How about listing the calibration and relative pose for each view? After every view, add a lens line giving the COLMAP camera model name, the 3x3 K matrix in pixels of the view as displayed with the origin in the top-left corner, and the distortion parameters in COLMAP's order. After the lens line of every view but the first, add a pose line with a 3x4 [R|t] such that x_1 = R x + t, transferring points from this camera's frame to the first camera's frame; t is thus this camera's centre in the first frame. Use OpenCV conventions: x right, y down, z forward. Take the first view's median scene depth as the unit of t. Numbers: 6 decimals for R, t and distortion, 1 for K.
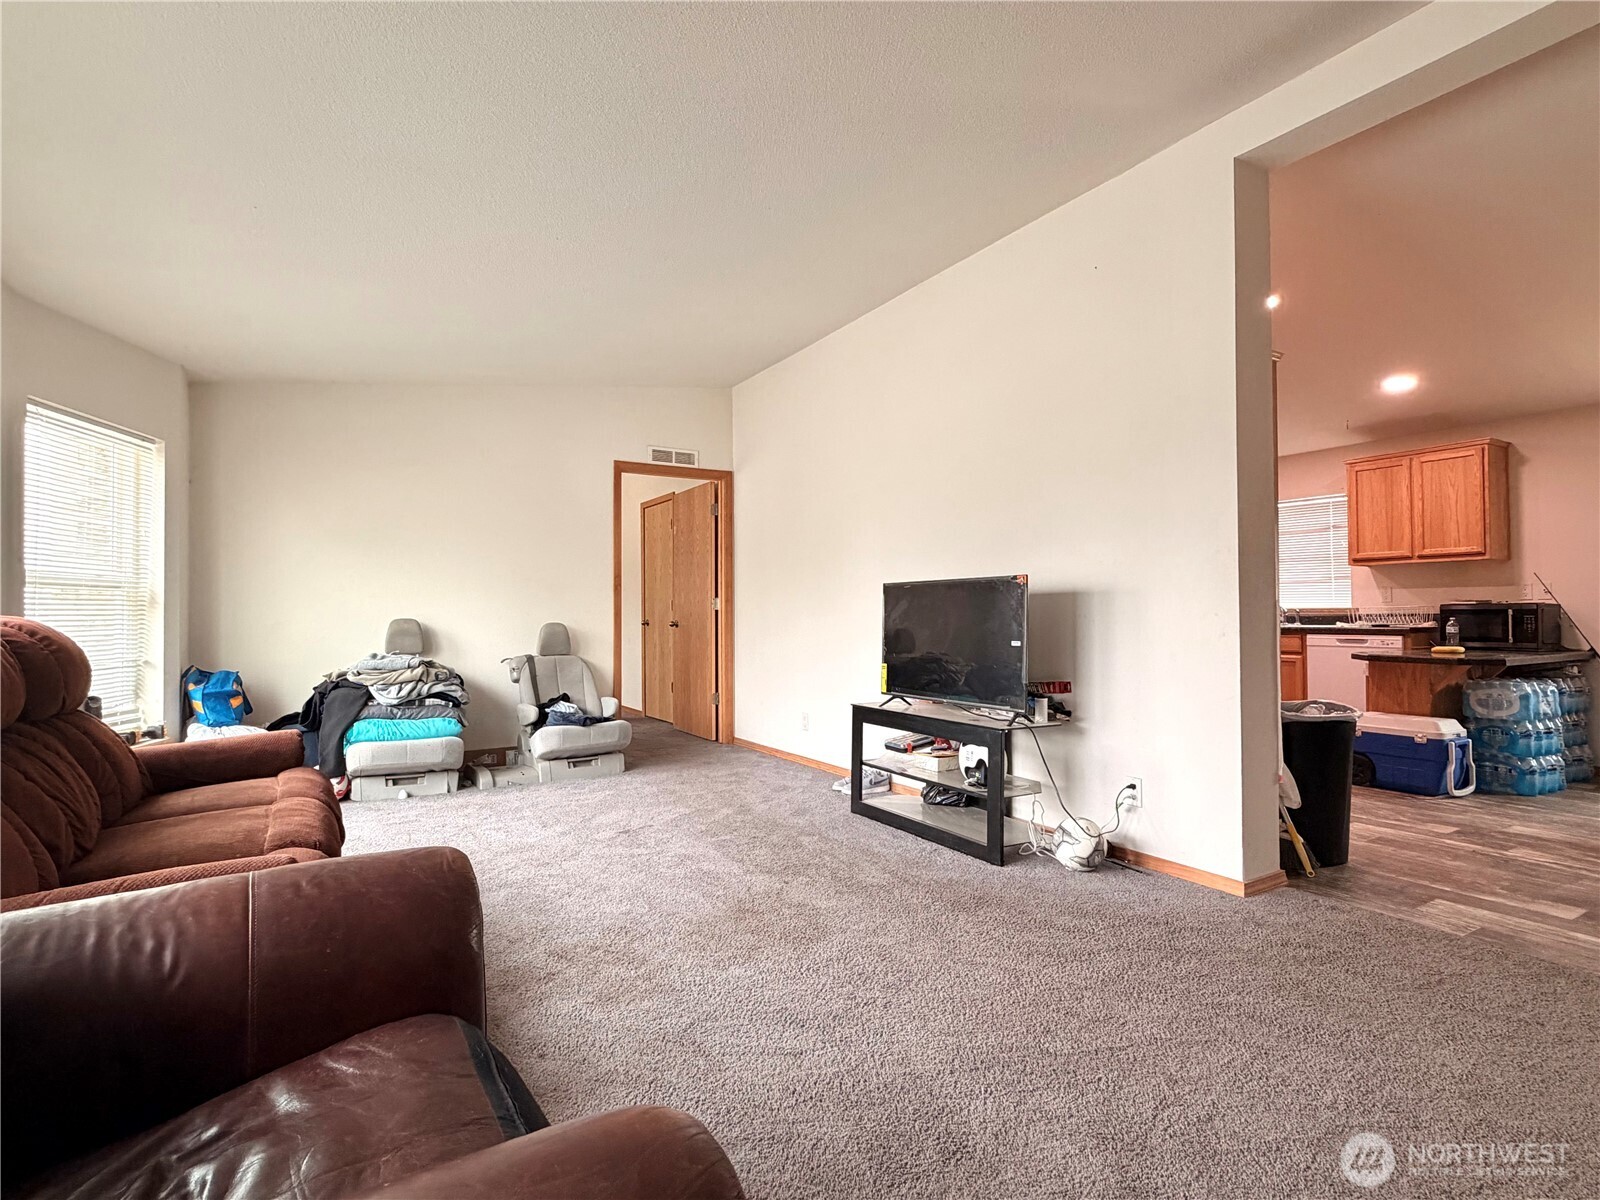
lens RADIAL K [[807.7, 0, 800.0], [0, 807.7, 600.0], [0, 0, 1]] dist [-0.000786, 0.000326]
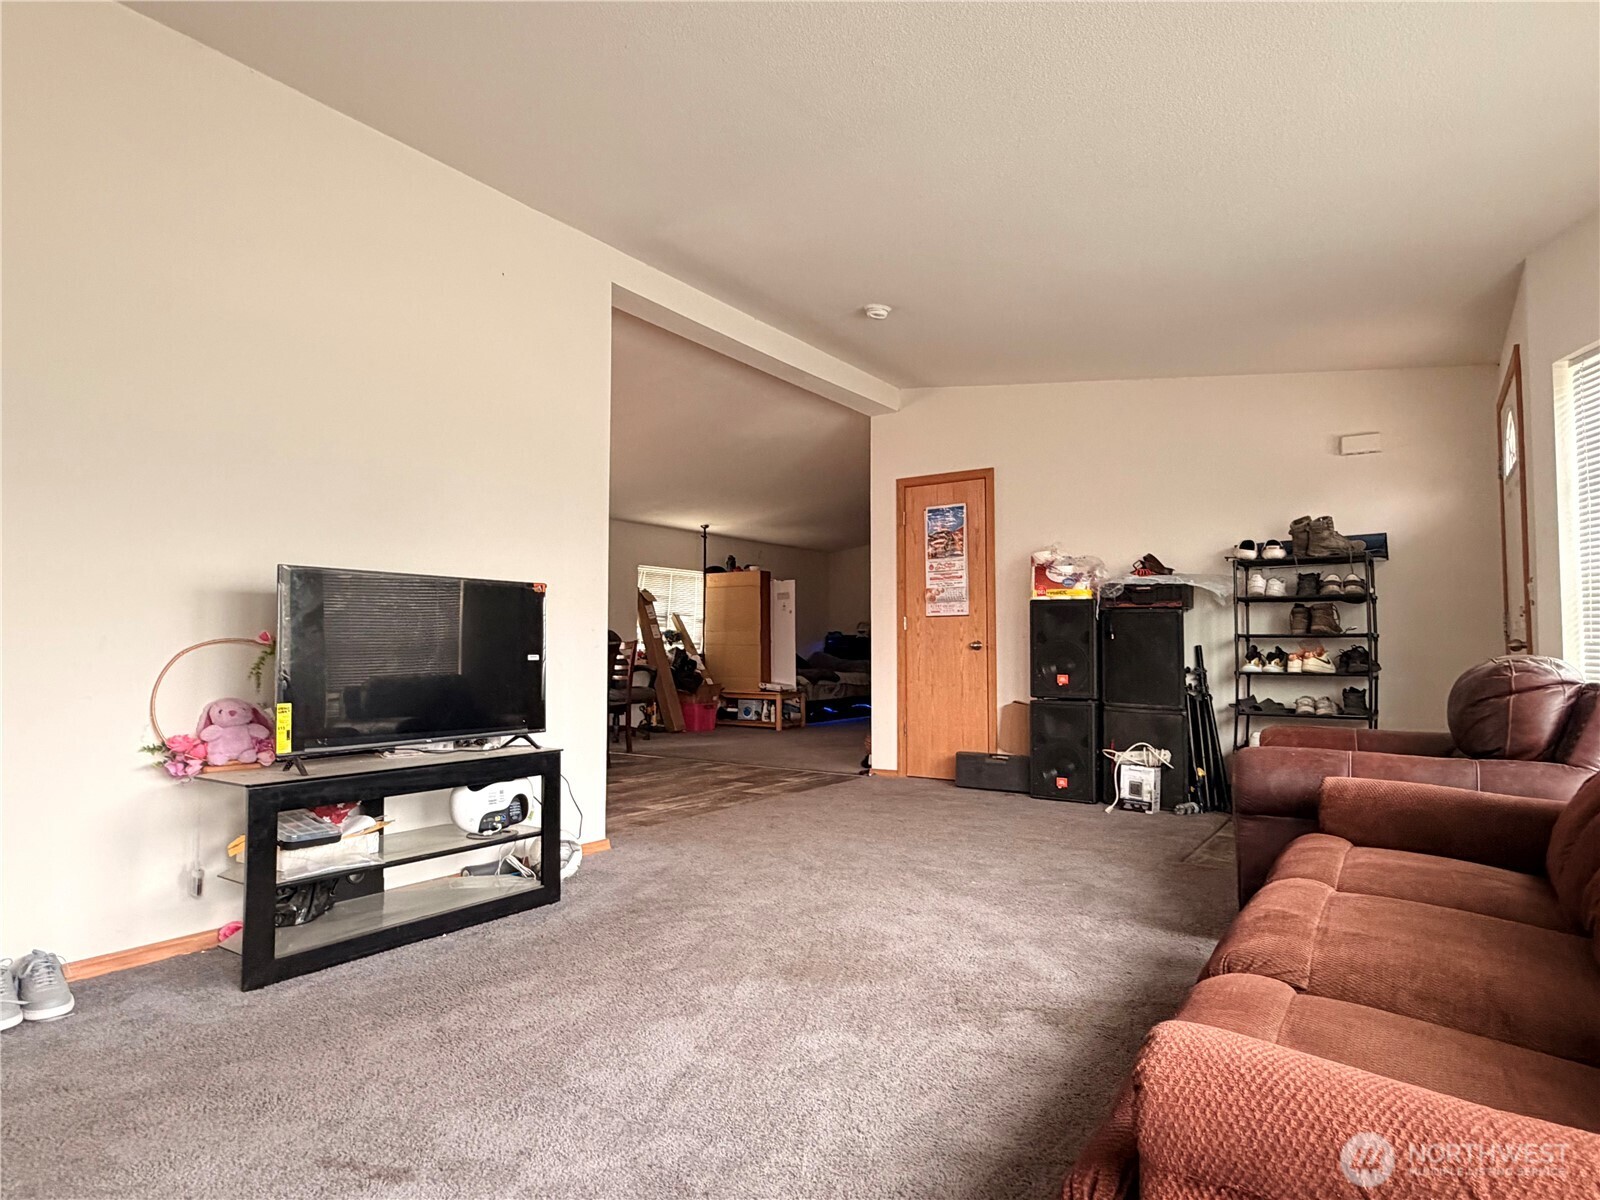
lens RADIAL K [[882.5, 0, 800.0], [0, 882.5, 600.0], [0, 0, 1]] dist [-0.000062, -0.000011]
pose [[-0.405851, 0.051539, 0.912485, -0.576538], [-0.010892, 0.998065, -0.061217, 0.035270], [-0.913874, -0.034784, -0.404505, 0.854030]]
